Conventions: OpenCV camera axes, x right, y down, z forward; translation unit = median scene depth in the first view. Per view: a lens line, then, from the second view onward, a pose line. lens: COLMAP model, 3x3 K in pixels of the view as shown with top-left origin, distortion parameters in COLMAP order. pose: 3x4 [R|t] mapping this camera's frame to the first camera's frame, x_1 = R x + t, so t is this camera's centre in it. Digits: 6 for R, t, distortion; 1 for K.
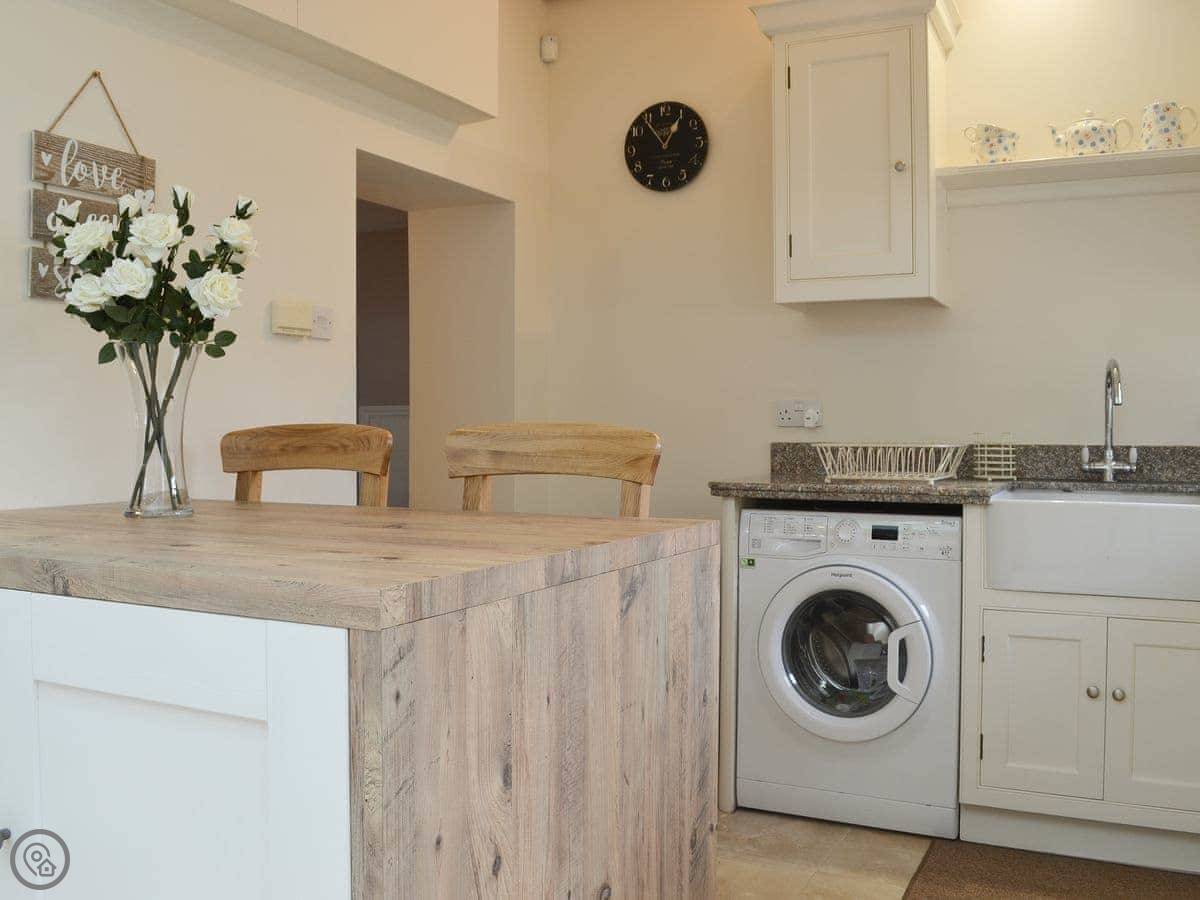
lens RADIAL K [[1113.6, 0, 600.0], [0, 1113.6, 450.0], [0, 0, 1]] dist [-0.068796, -0.009727]
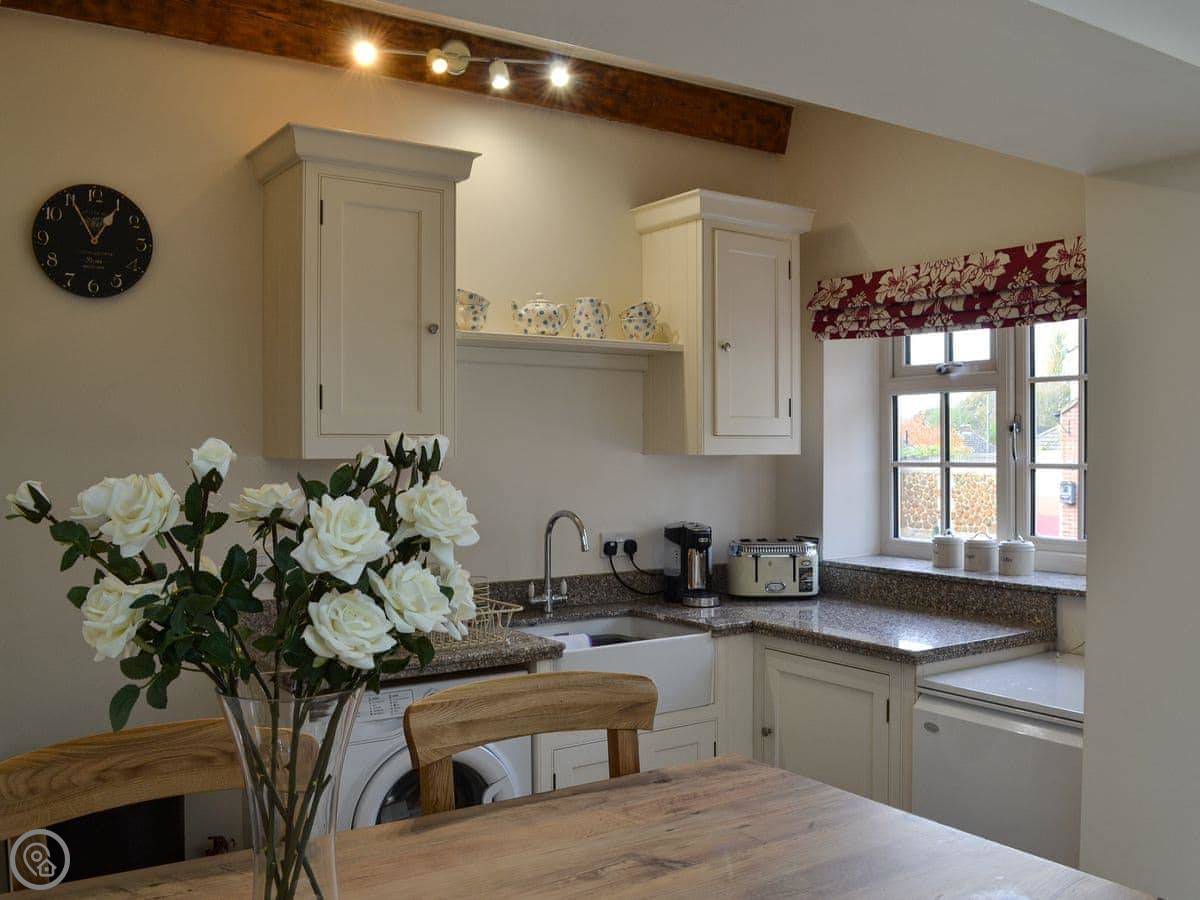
lens RADIAL K [[1113.6, 0, 600.0], [0, 1113.6, 450.0], [0, 0, 1]] dist [-0.068796, -0.009727]
pose [[0.486591, -0.008944, 0.873584, -0.543552], [0.020472, 0.999790, -0.001166, -0.141273], [-0.873390, 0.018451, 0.486671, 0.372284]]
